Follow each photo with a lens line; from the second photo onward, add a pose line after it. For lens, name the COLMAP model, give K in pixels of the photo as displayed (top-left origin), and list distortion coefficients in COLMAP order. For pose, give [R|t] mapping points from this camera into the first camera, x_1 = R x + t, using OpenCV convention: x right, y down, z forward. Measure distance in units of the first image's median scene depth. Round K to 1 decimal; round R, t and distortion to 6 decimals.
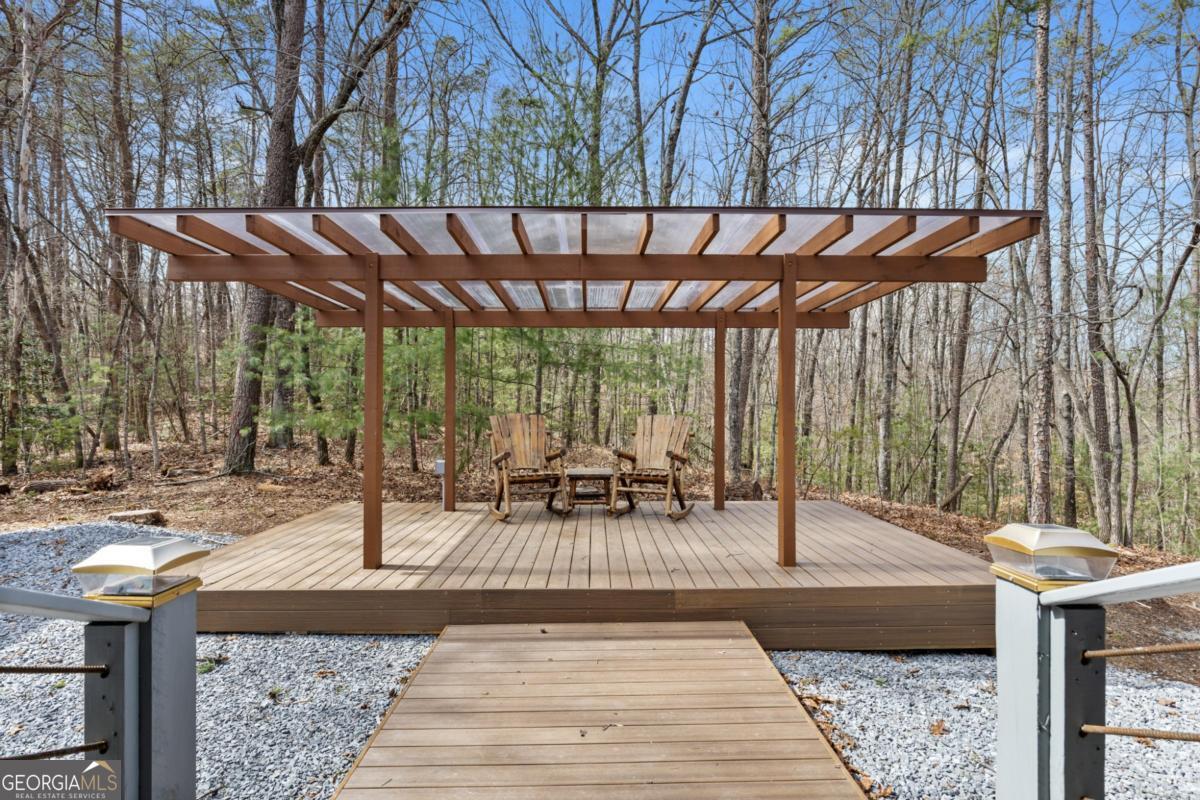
lens RADIAL K [[661.6, 0, 600.0], [0, 661.6, 400.0], [0, 0, 1]] dist [0.000021, 0.001204]
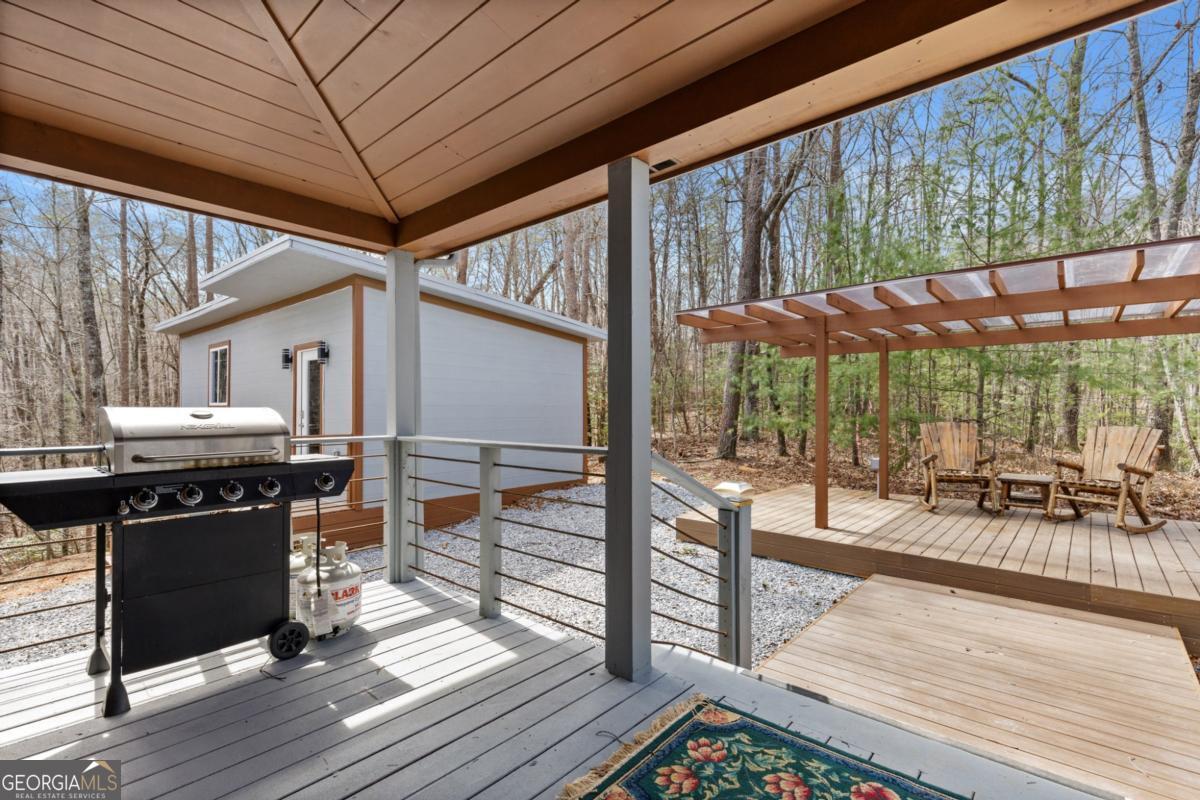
lens RADIAL K [[556.2, 0, 600.0], [0, 556.2, 400.0], [0, 0, 1]] dist [0.003900, 0.000620]
pose [[0.760207, -0.002481, -0.649676, 0.052396], [-0.000149, 0.999992, -0.003993, -0.015936], [0.649680, 0.003133, 0.760201, -0.158475]]
